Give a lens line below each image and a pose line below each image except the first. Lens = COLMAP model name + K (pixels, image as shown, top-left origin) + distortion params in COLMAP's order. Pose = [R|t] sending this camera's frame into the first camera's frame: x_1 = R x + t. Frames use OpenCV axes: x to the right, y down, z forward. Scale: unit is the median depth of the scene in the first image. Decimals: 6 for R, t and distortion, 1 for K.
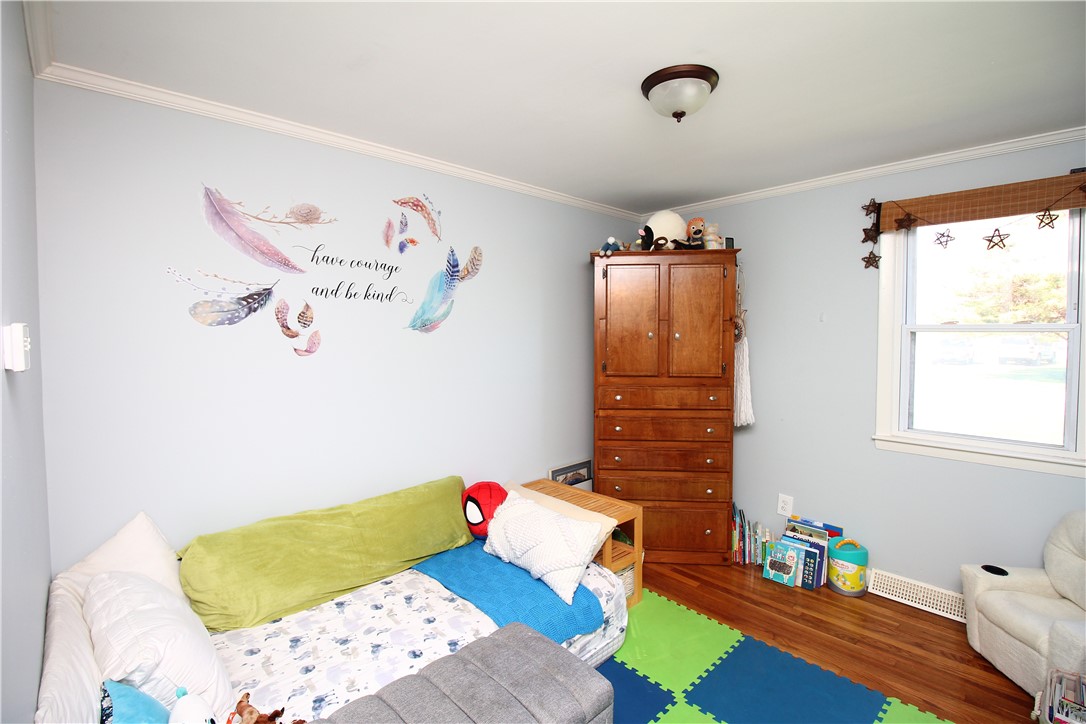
lens RADIAL K [[503.6, 0, 545.3], [0, 503.6, 349.1], [0, 0, 1]] dist [-0.001379, -0.011188]
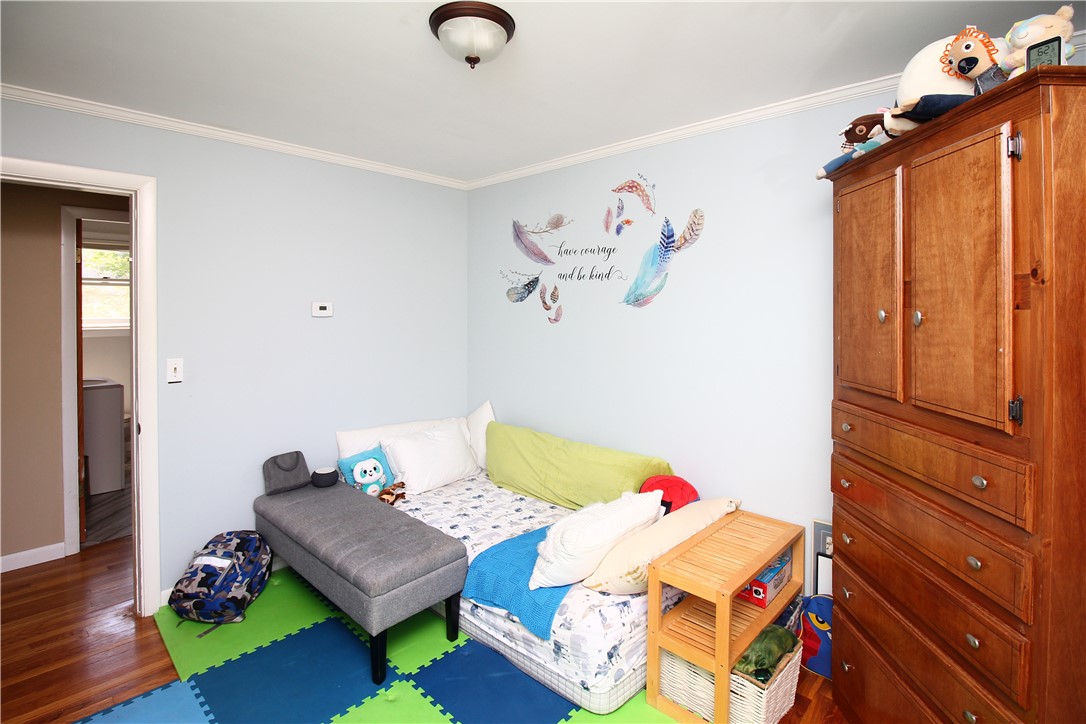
lens RADIAL K [[529.4, 0, 545.7], [0, 529.4, 314.0], [0, 0, 1]] dist [-0.000891, -0.000171]
pose [[0.057732, 0.016143, -0.998202, 0.881903], [-0.038202, 0.999173, 0.013949, -0.028524], [0.997601, 0.037328, 0.058301, 0.793933]]
